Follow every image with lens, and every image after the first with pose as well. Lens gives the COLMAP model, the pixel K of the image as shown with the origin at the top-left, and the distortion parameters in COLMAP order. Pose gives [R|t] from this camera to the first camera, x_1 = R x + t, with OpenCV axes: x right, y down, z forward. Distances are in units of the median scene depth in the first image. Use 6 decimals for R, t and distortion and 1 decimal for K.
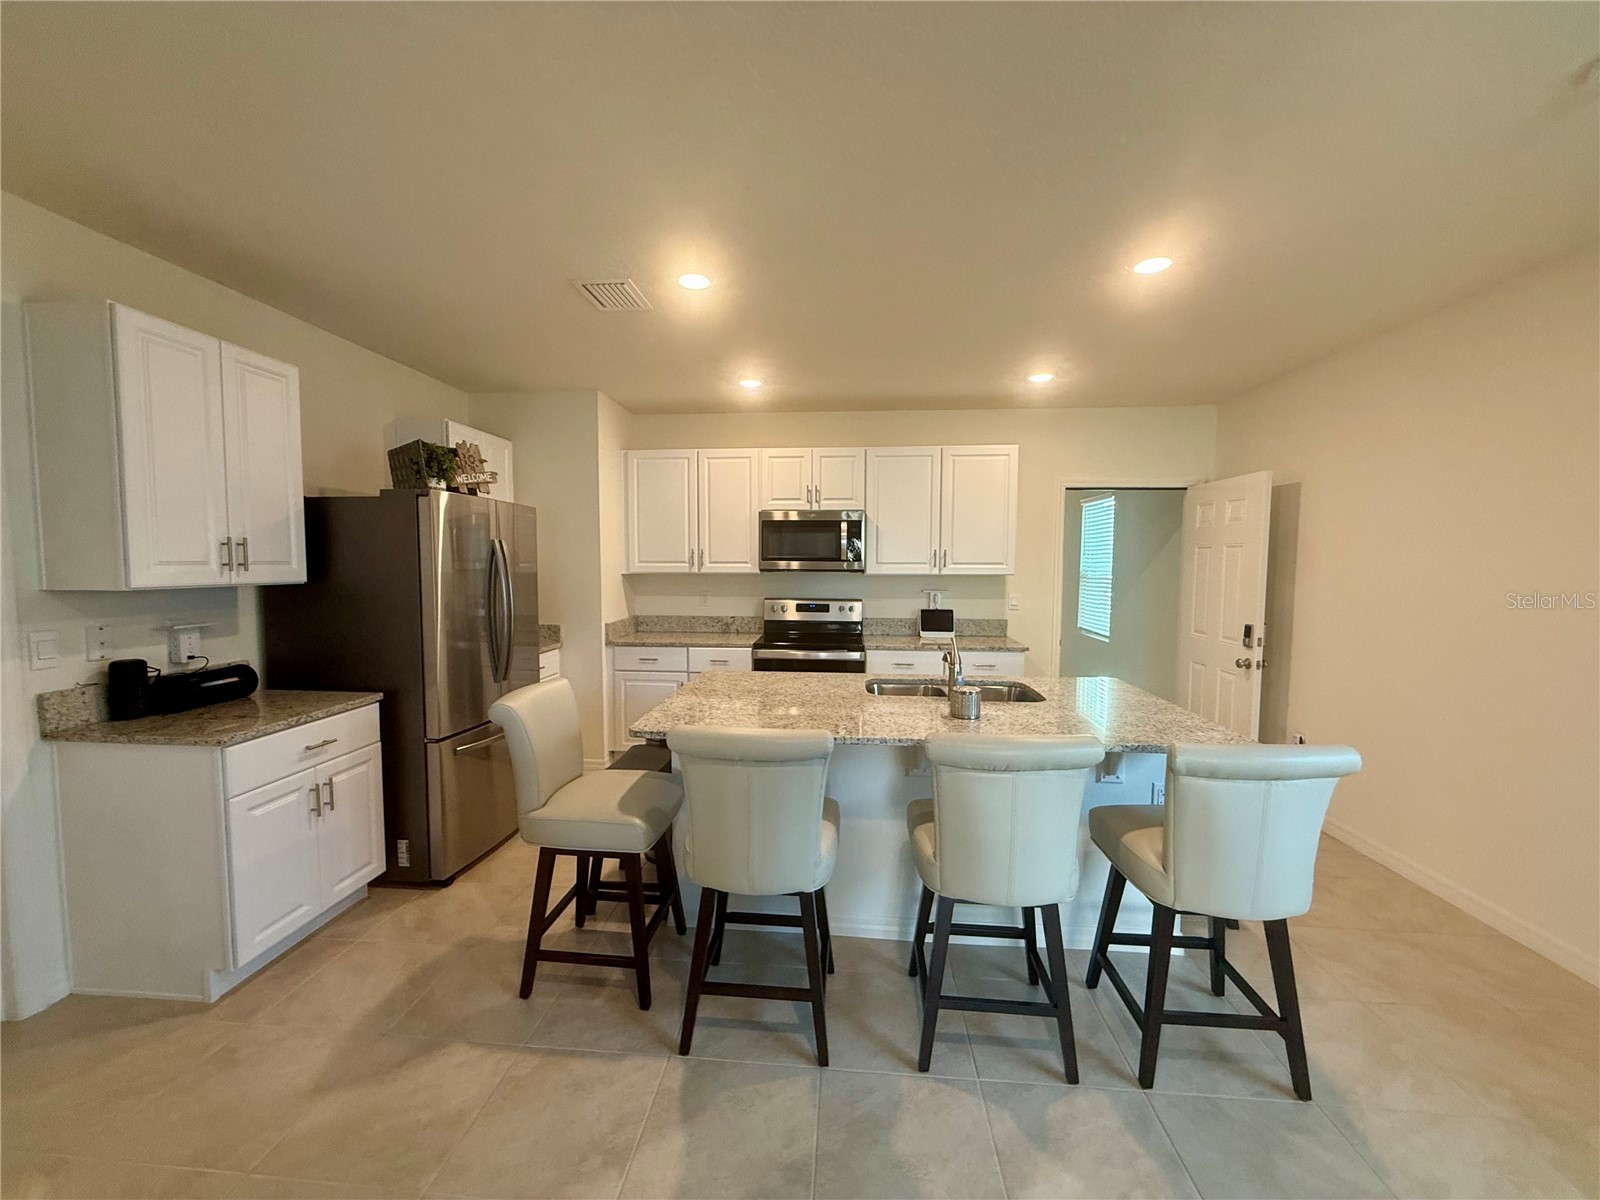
lens RADIAL K [[637.0, 0, 795.5], [0, 637.0, 602.3], [0, 0, 1]] dist [-0.001200, 0.000398]
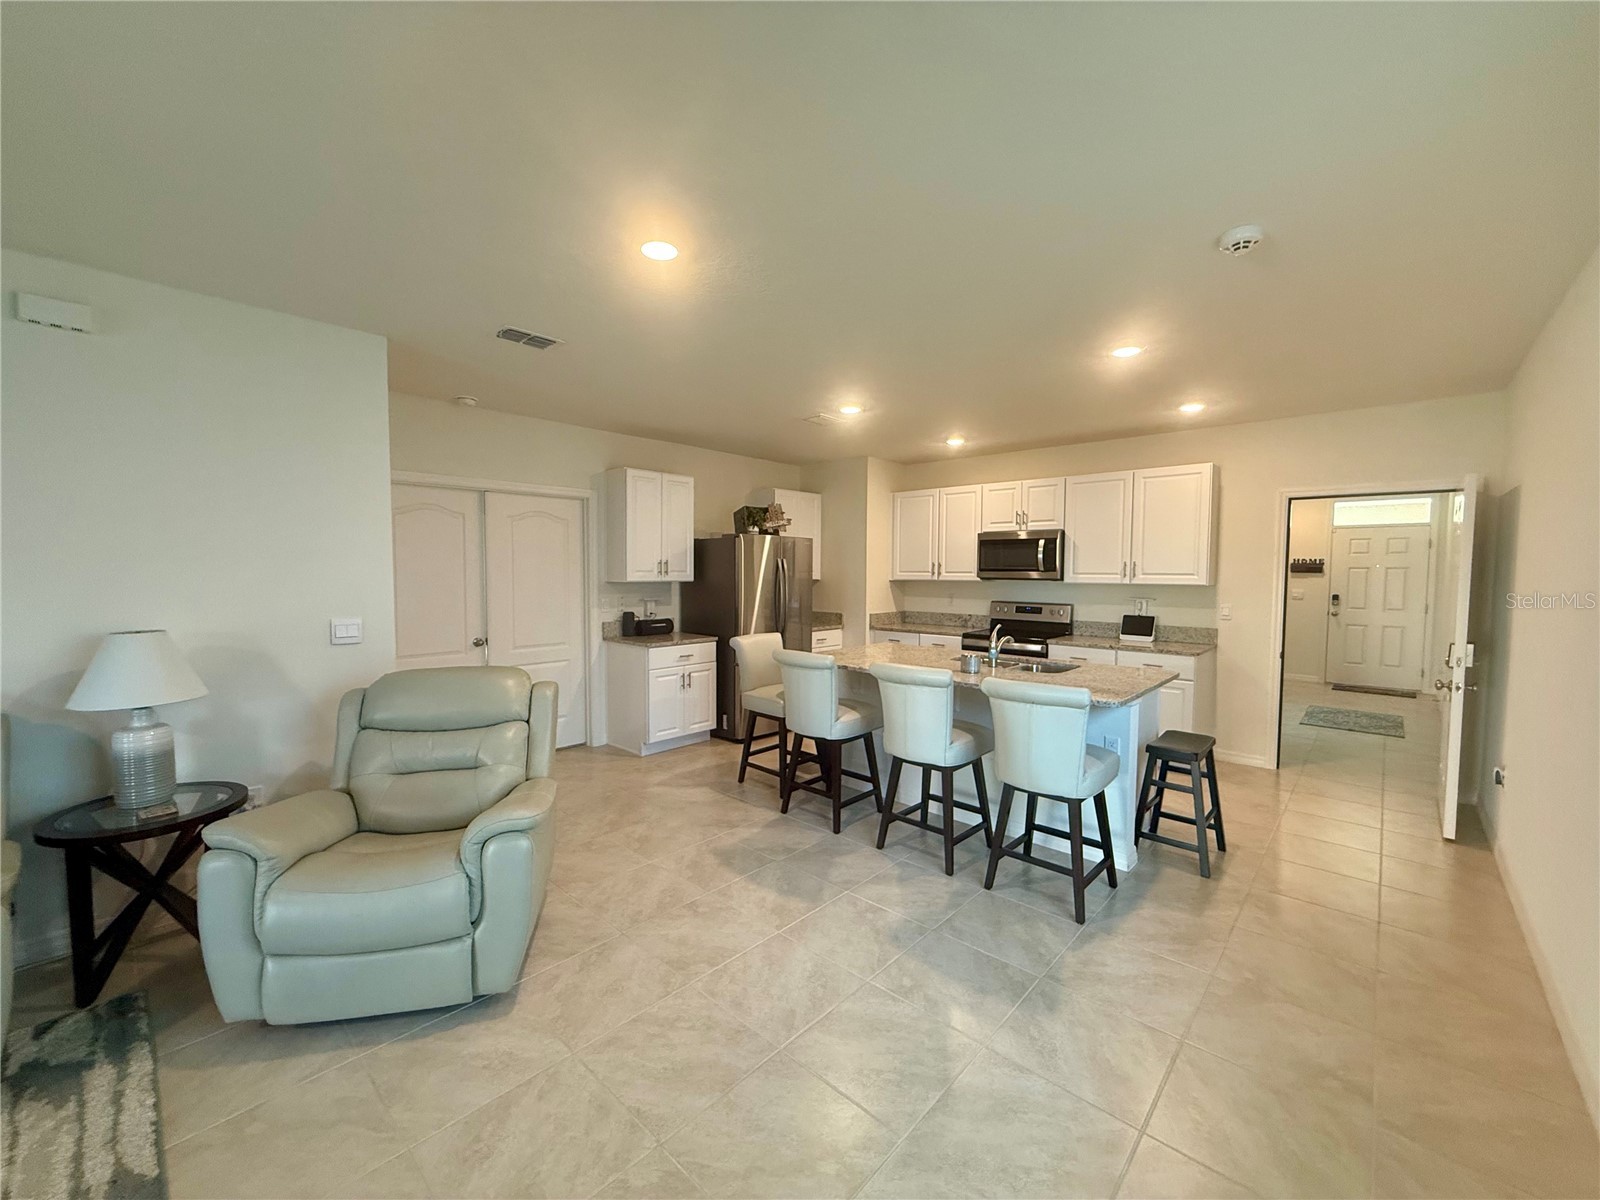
lens RADIAL K [[637.0, 0, 795.5], [0, 637.0, 602.3], [0, 0, 1]] dist [-0.001200, 0.000398]
pose [[0.788031, 0.032641, -0.614770, 0.464998], [-0.042185, 0.999109, -0.001027, 0.015652], [0.614189, 0.026743, 0.788706, -0.256356]]
